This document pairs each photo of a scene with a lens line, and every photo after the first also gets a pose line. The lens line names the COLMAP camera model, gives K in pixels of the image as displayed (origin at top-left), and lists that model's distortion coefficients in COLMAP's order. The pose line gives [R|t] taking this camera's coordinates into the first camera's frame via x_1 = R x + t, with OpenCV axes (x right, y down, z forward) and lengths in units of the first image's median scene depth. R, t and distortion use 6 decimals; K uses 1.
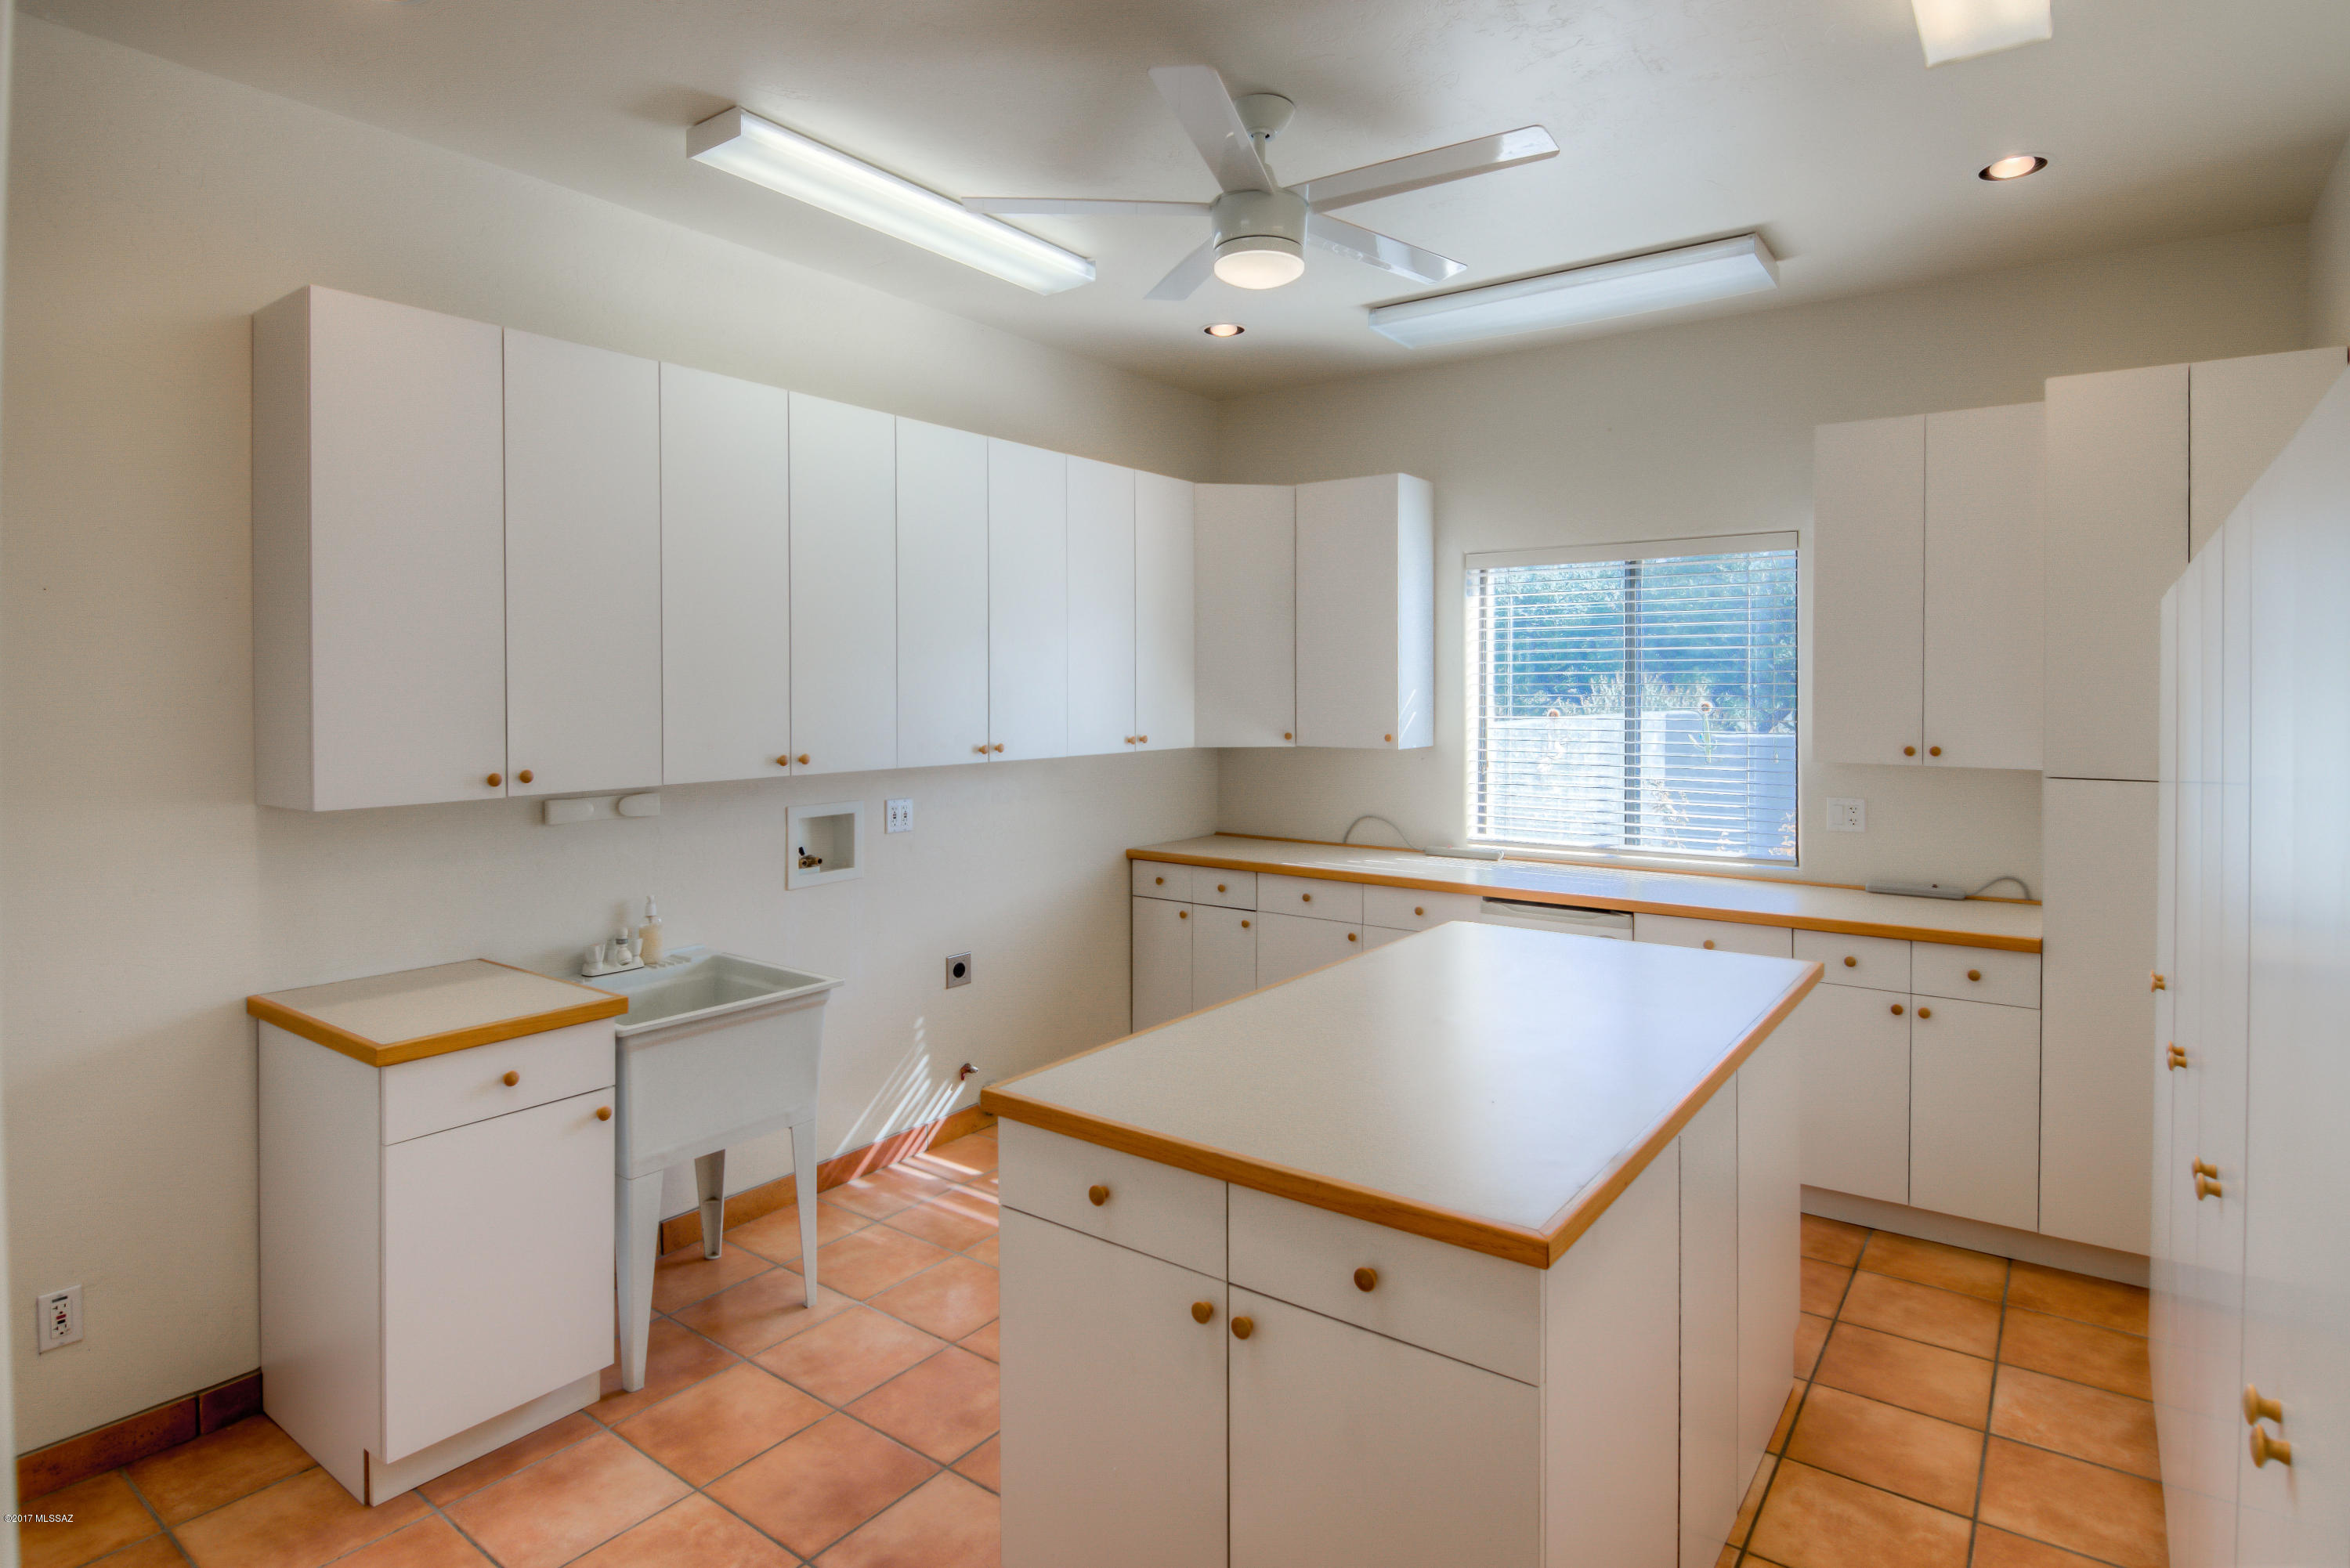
lens RADIAL K [[1240.4, 0, 1181.5], [0, 1240.4, 699.5], [0, 0, 1]] dist [0.000372, -0.003708]
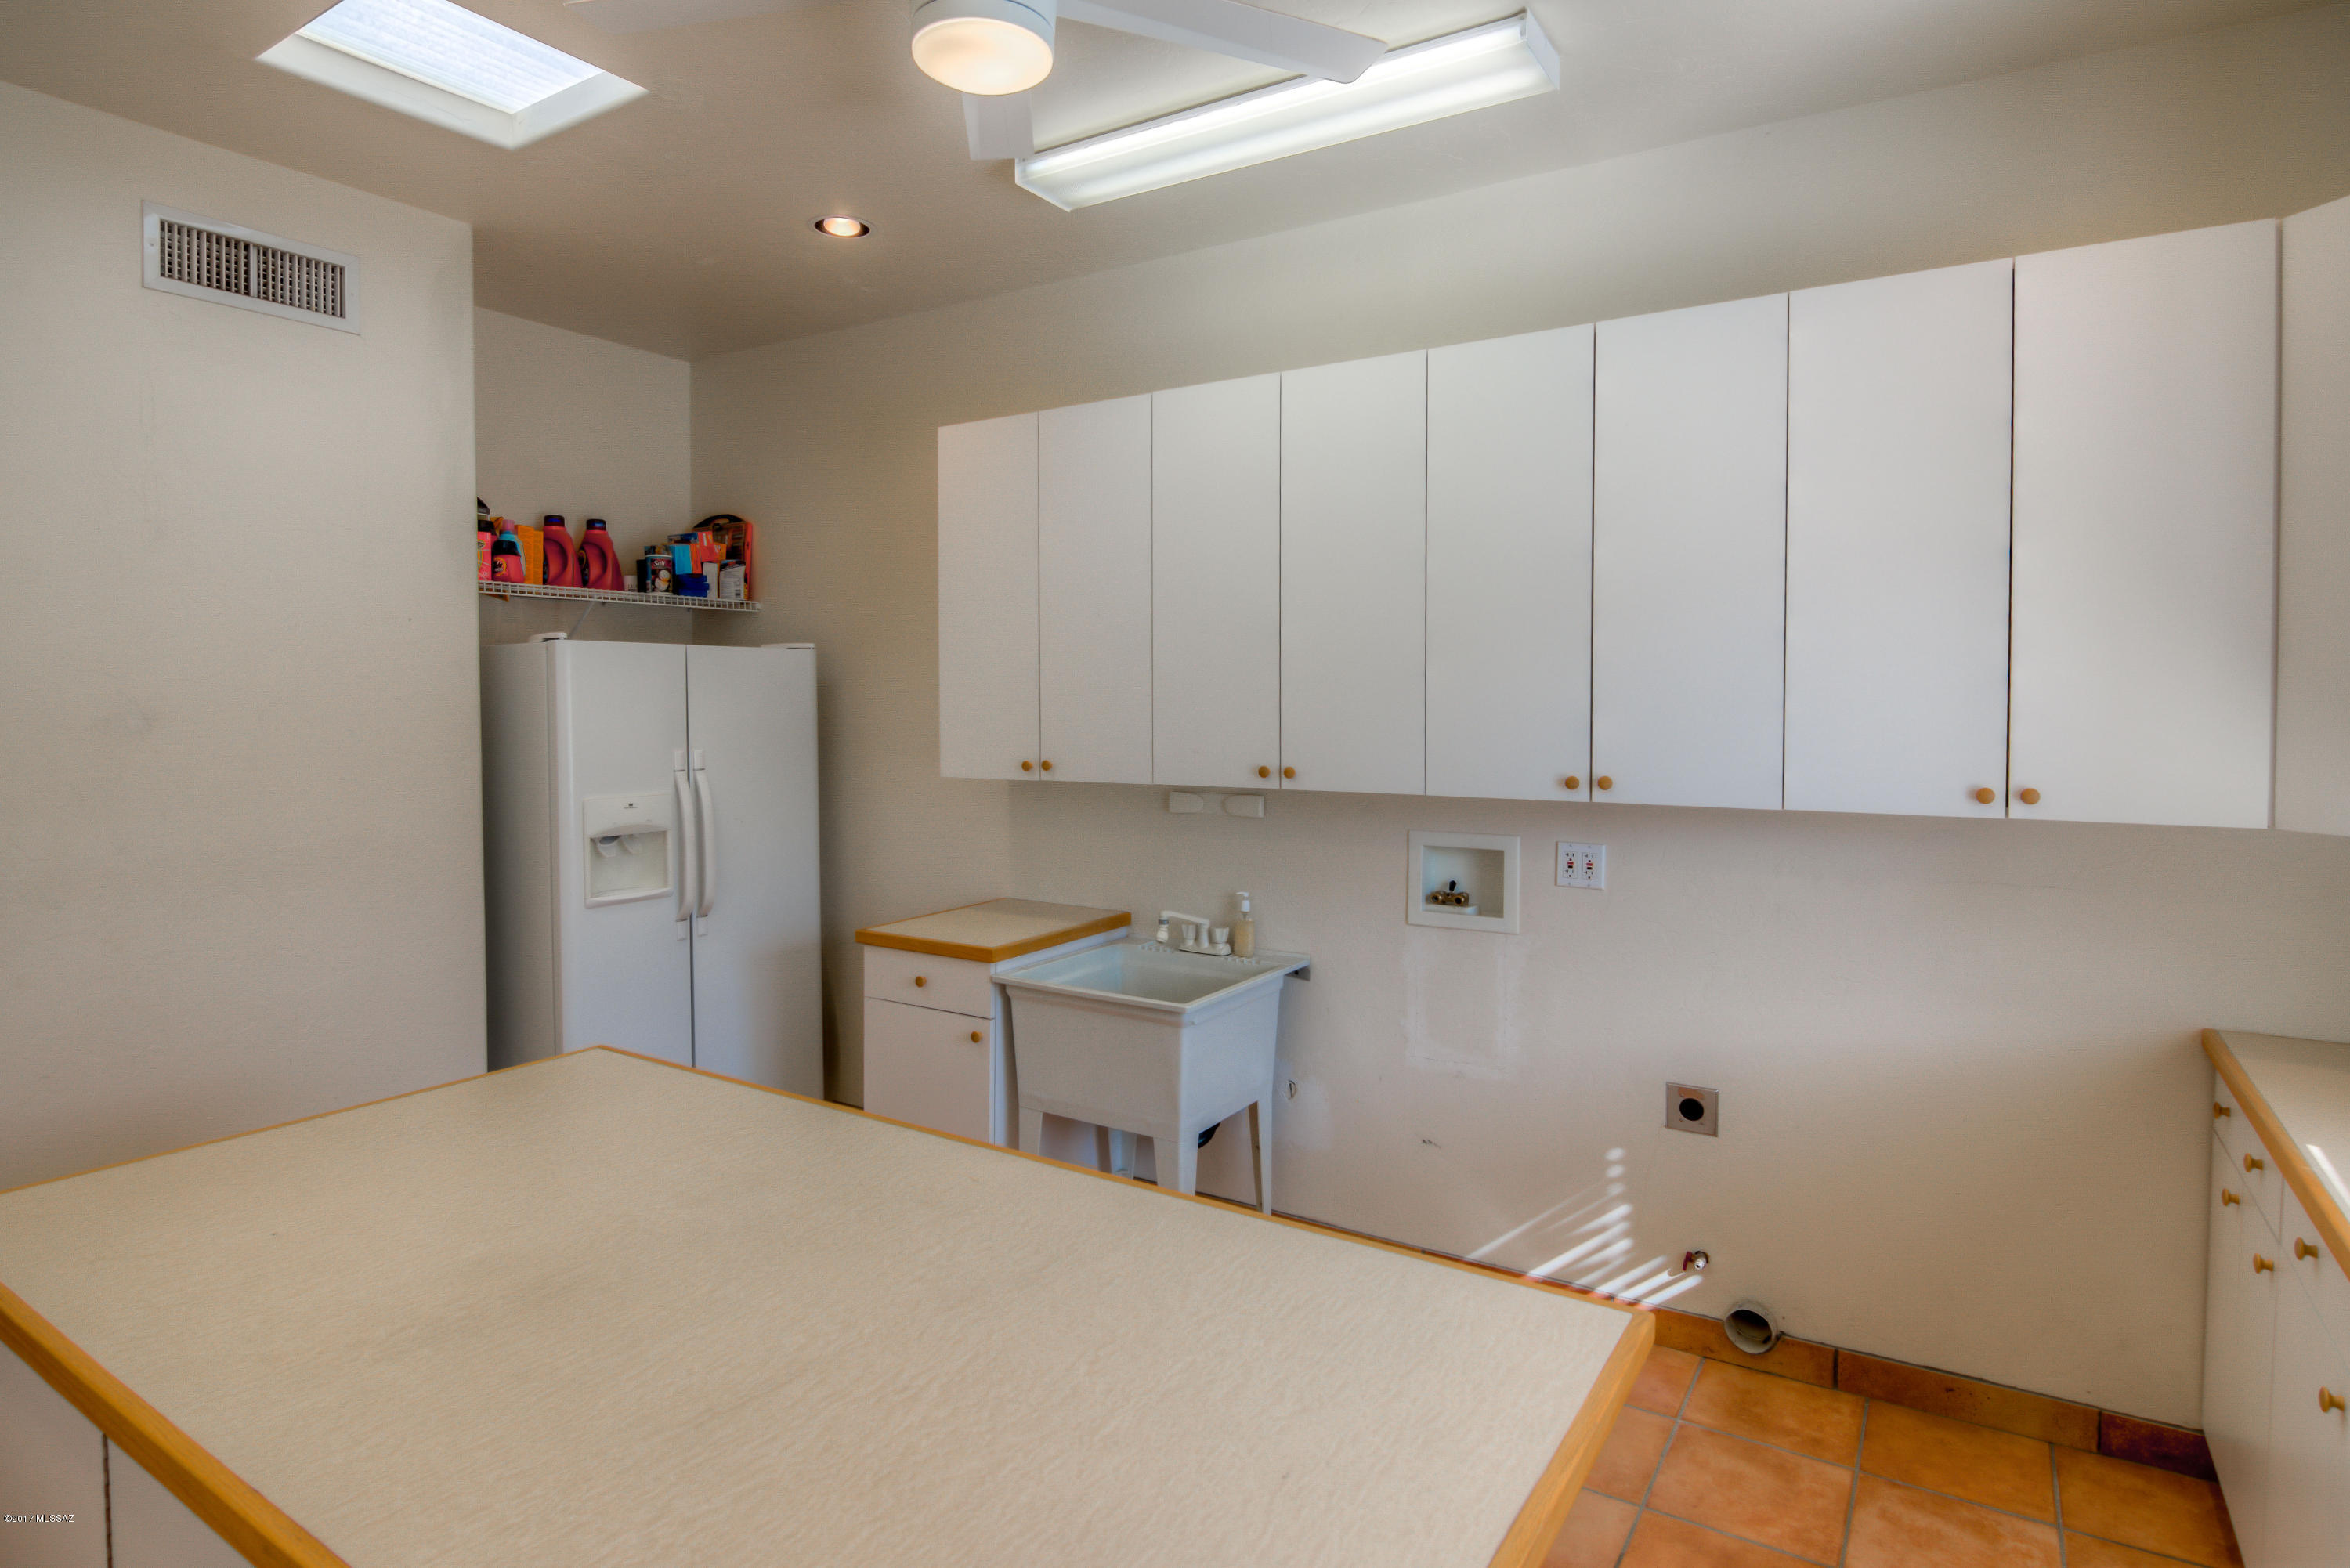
lens RADIAL K [[1240.4, 0, 1140.4], [0, 1240.4, 724.0], [0, 0, 1]] dist [0.000372, -0.003708]
pose [[0.059029, 0.024086, -0.997966, 0.443189], [-0.003306, 0.999708, 0.023932, -0.006899], [0.998251, 0.001887, 0.059092, 0.614100]]
